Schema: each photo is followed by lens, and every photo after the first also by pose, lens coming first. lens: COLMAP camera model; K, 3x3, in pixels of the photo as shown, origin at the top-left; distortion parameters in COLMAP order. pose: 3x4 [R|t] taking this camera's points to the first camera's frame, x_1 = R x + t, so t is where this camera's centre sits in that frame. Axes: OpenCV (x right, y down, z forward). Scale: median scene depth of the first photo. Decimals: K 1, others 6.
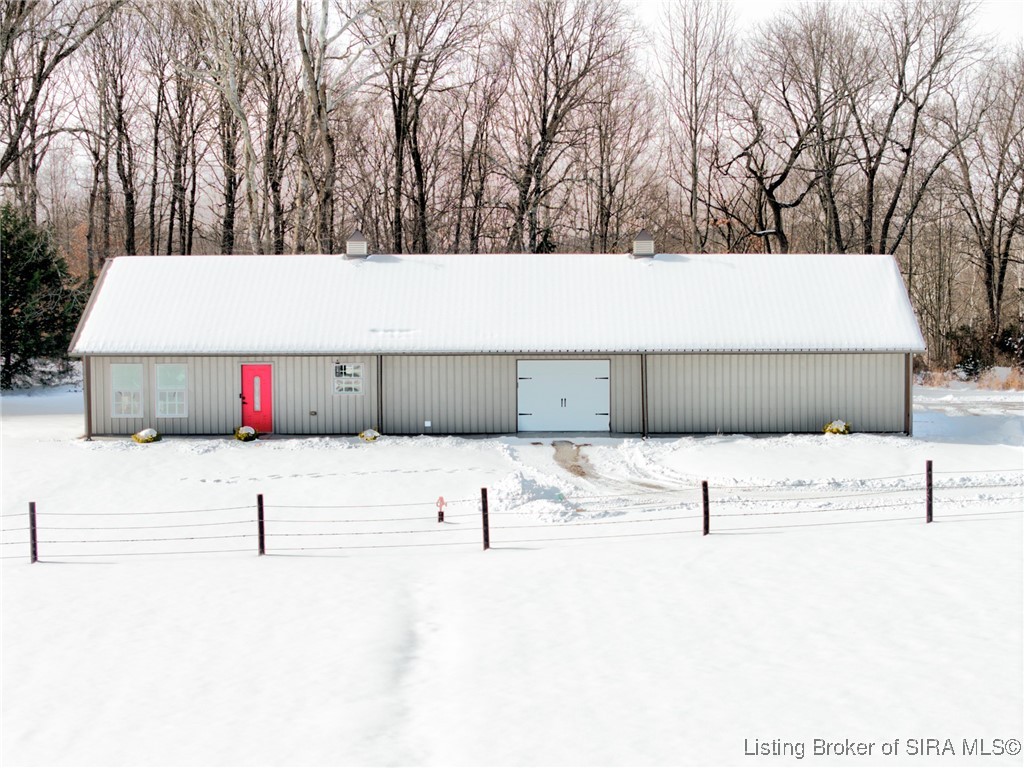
lens RADIAL K [[2044.5, 0, 512.0], [0, 2044.5, 384.0], [0, 0, 1]] dist [-0.006637, 0.299627]
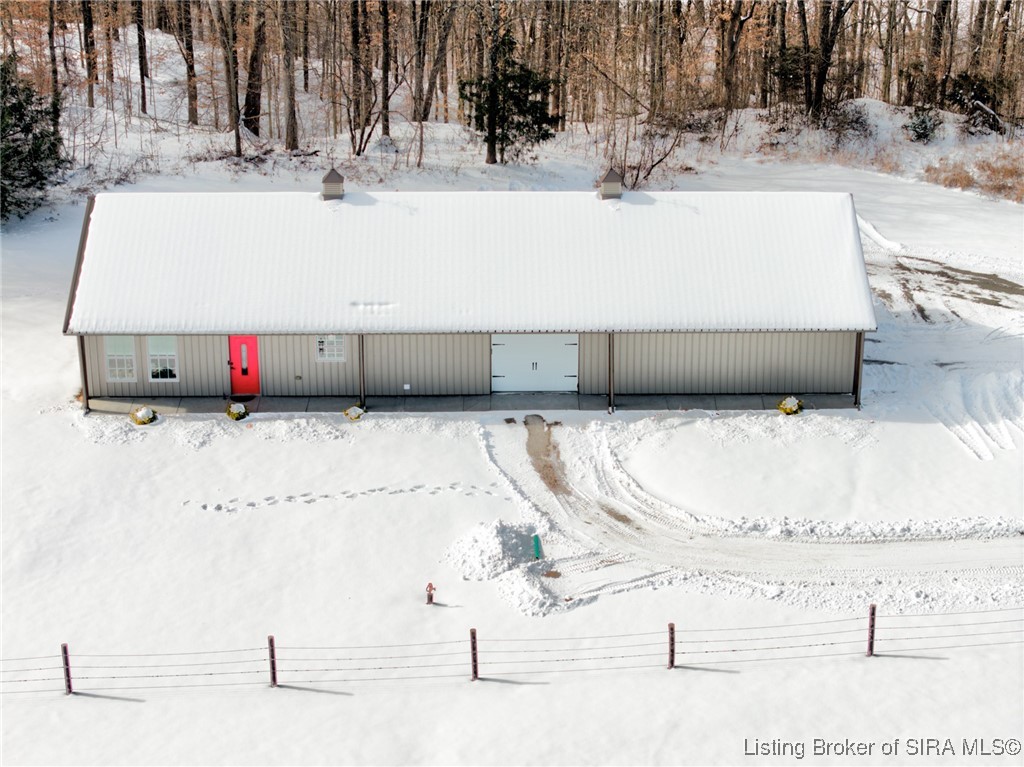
lens RADIAL K [[2044.5, 0, 512.0], [0, 2044.5, 383.5], [0, 0, 1]] dist [-0.006637, 0.299627]
pose [[0.999517, -0.005730, 0.030536, -0.019297], [-0.003955, 0.951390, 0.307964, -0.314337], [-0.030816, -0.307936, 0.950908, -0.011159]]
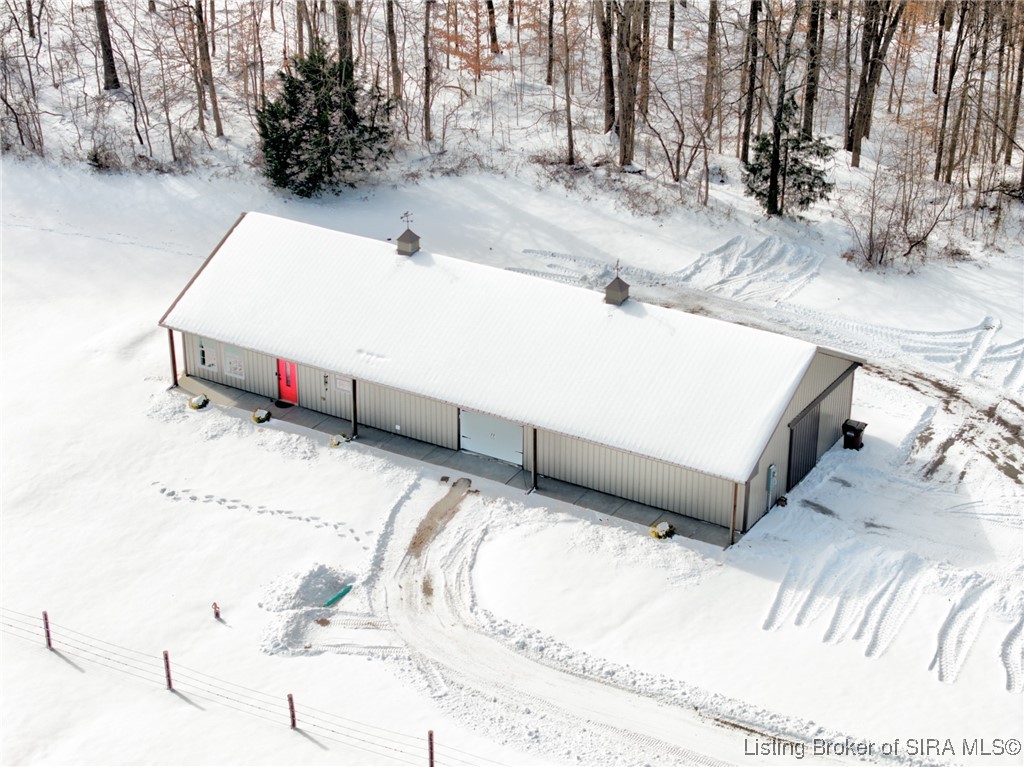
lens RADIAL K [[2044.5, 0, 512.0], [0, 2044.5, 383.5], [0, 0, 1]] dist [-0.006637, 0.299627]
pose [[0.863846, 0.224947, -0.450742, 0.590468], [-0.029814, 0.916025, 0.400012, -0.519306], [0.502872, -0.332111, 0.798011, 0.039768]]
